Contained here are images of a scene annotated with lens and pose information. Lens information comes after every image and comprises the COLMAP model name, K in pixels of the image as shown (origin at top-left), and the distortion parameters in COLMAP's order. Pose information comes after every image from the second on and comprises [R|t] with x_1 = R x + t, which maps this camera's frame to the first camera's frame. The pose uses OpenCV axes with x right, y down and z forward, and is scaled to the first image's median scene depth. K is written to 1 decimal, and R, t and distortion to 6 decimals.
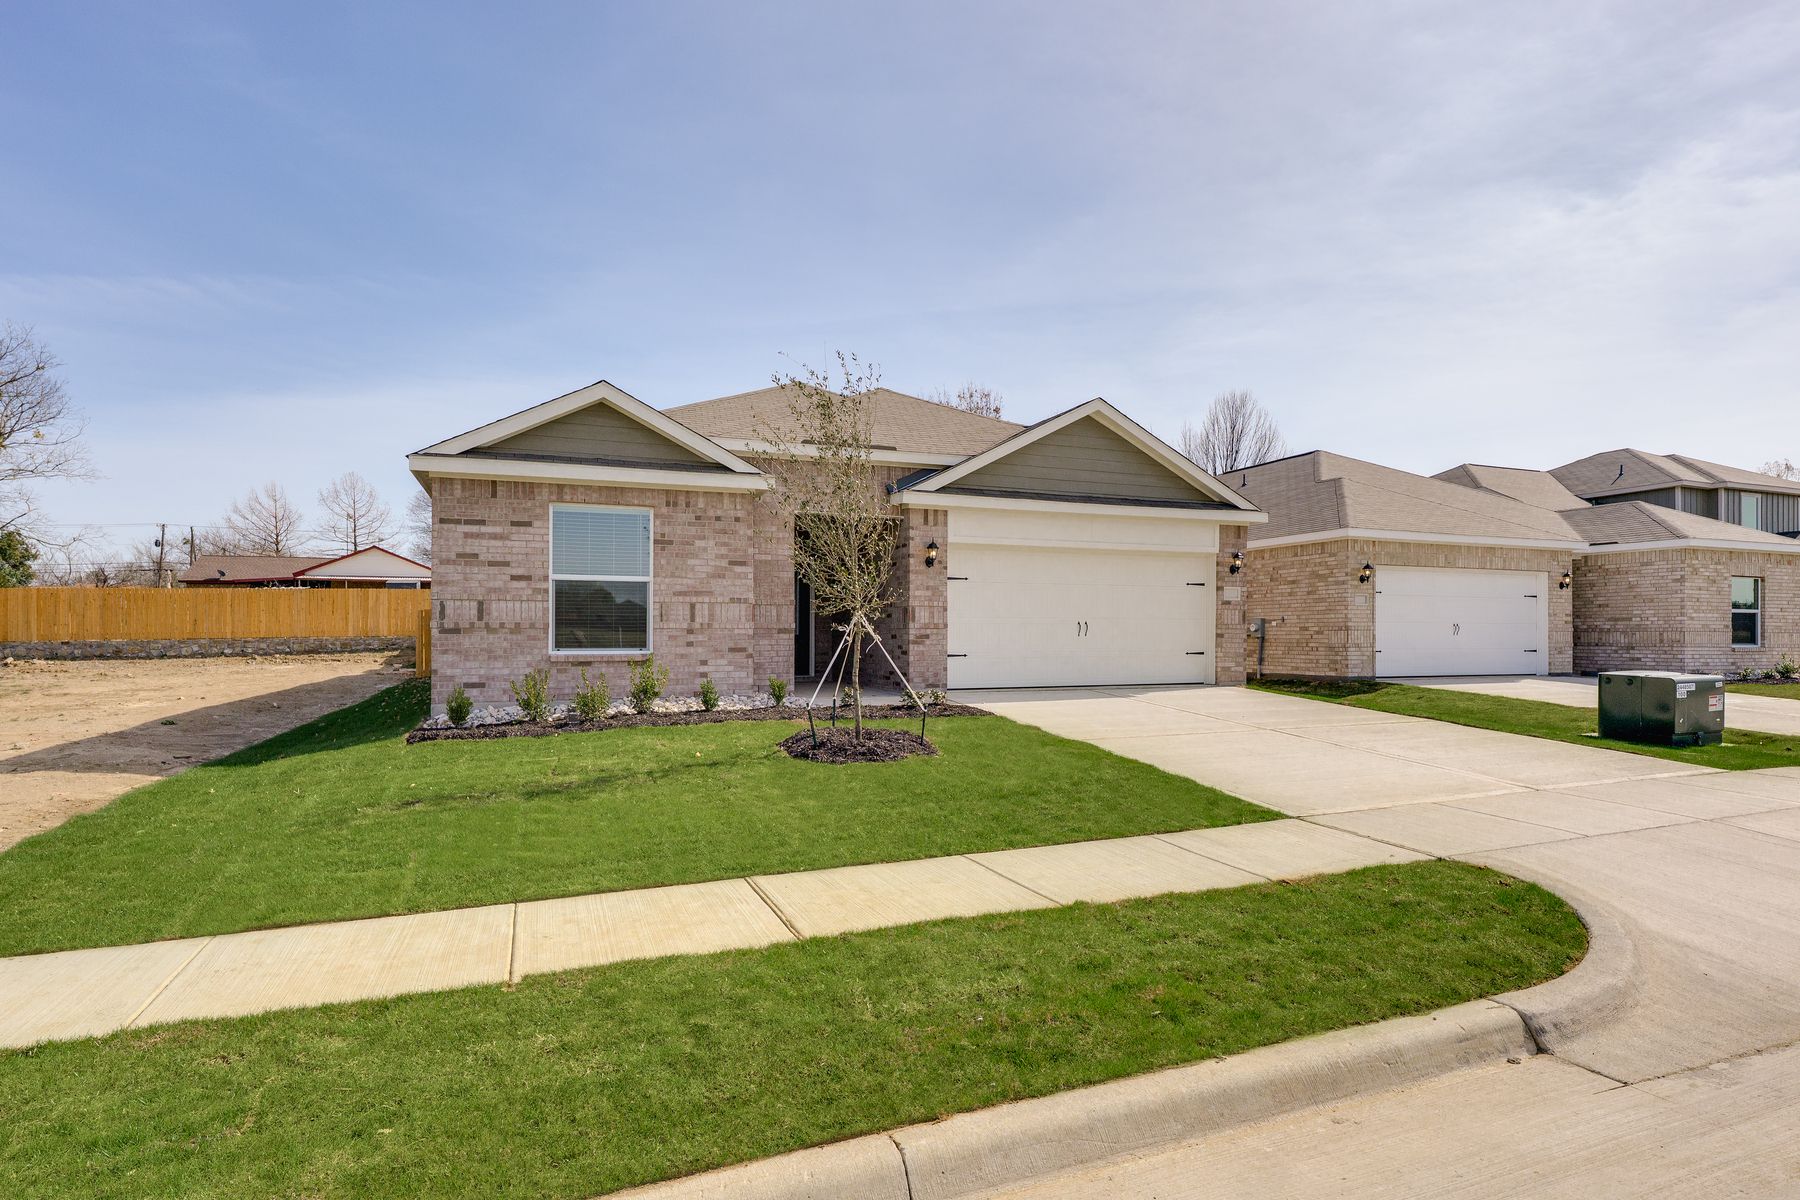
lens RADIAL K [[884.2, 0, 907.3], [0, 884.2, 600.2], [0, 0, 1]] dist [0.000221, 0.000271]
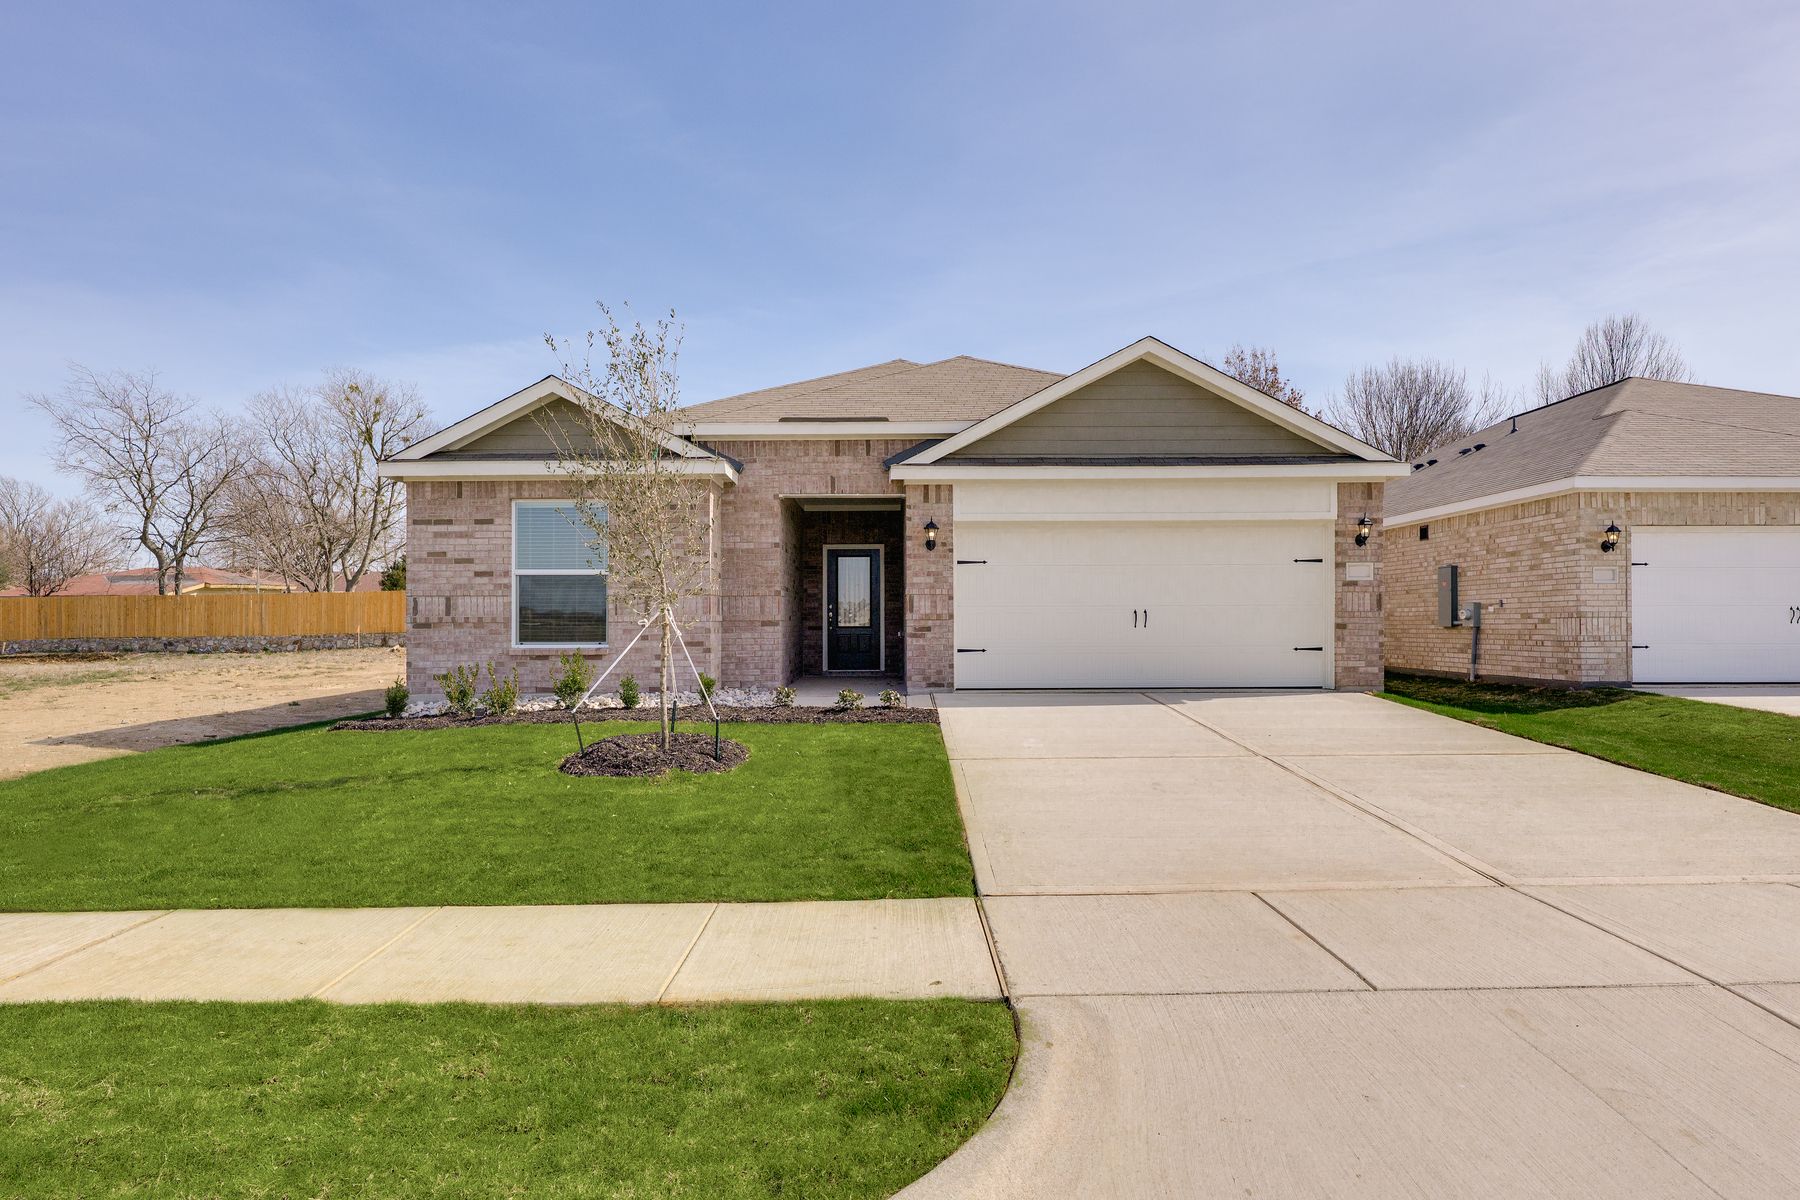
lens RADIAL K [[884.2, 0, 907.3], [0, 884.2, 600.2], [0, 0, 1]] dist [0.000221, 0.000271]
pose [[0.935776, -0.013314, -0.352344, 0.315474], [0.017936, 0.999791, 0.009857, 0.003285], [0.352139, -0.015544, 0.935818, 0.166916]]
